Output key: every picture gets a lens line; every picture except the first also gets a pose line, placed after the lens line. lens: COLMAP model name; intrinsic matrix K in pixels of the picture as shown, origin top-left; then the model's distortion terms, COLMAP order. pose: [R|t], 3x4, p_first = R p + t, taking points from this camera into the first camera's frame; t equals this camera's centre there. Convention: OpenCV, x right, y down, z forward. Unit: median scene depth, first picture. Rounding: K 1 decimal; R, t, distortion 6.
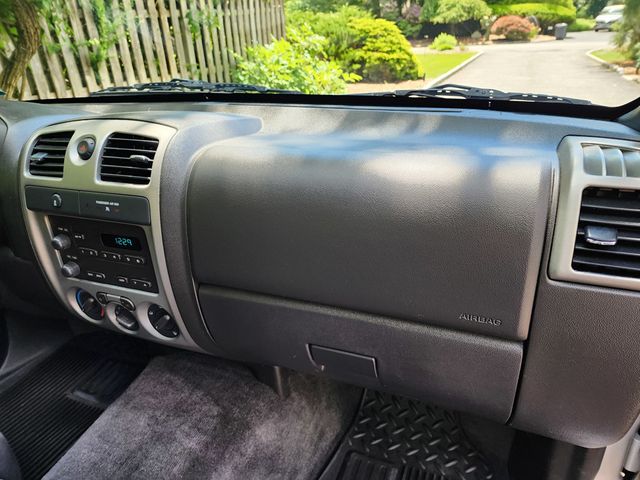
lens RADIAL K [[435.6, 0, 321.6], [0, 435.6, 244.9], [0, 0, 1]] dist [0.066303, -0.065540]
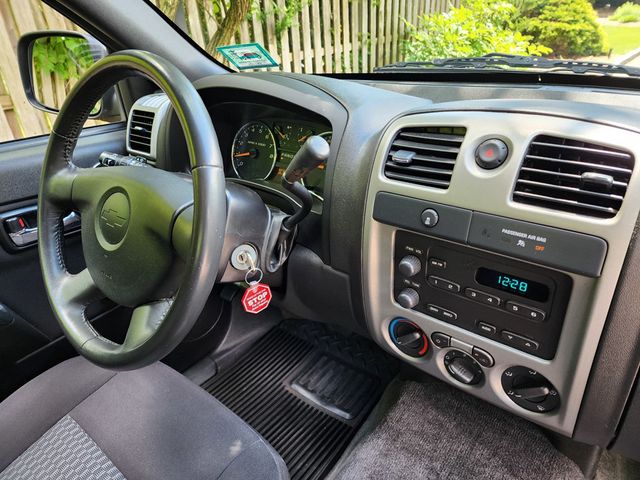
lens RADIAL K [[430.3, 0, 318.8], [0, 430.3, 241.9], [0, 0, 1]] dist [0.066472, -0.065586]
pose [[0.960432, 0.134909, -0.243658, -0.414482], [-0.121095, 0.990107, 0.070884, -0.061632], [0.250810, -0.038574, 0.967268, 0.156425]]
